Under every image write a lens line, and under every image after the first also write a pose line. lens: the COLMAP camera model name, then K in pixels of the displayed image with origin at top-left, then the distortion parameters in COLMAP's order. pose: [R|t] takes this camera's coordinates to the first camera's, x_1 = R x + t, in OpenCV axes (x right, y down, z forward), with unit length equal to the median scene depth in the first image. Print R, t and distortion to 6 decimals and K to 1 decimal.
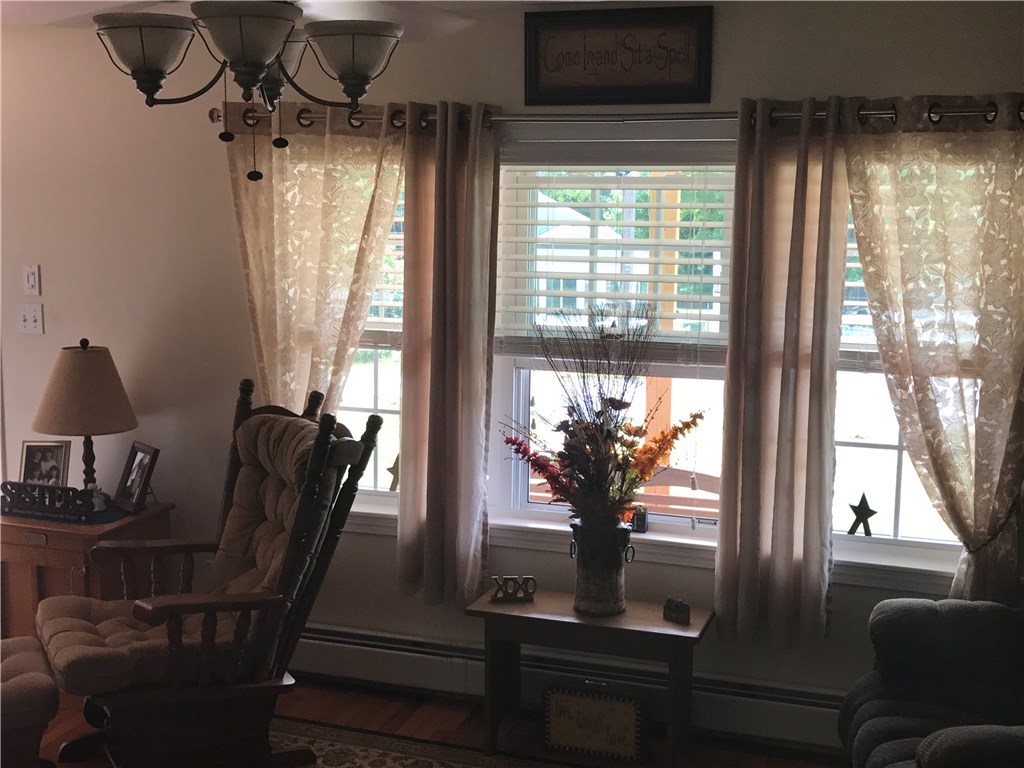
lens RADIAL K [[1223.1, 0, 512.0], [0, 1223.1, 384.0], [0, 0, 1]] dist [0.014007, 0.012233]
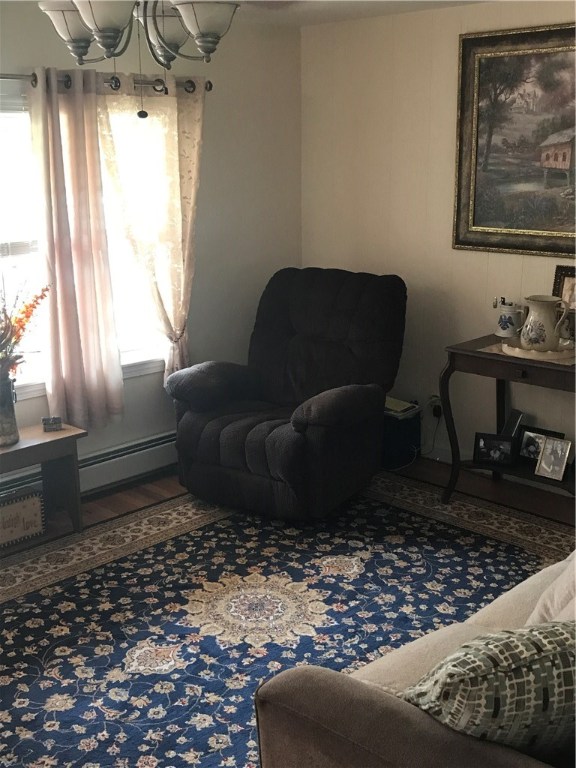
lens RADIAL K [[917.3, 0, 288.0], [0, 917.3, 384.0], [0, 0, 1]] dist [0.014007, 0.012233]
pose [[0.440641, -0.240535, 0.864857, -0.726836], [0.144842, 0.969859, 0.195942, -0.039403], [-0.885921, 0.038927, 0.462199, 0.248913]]
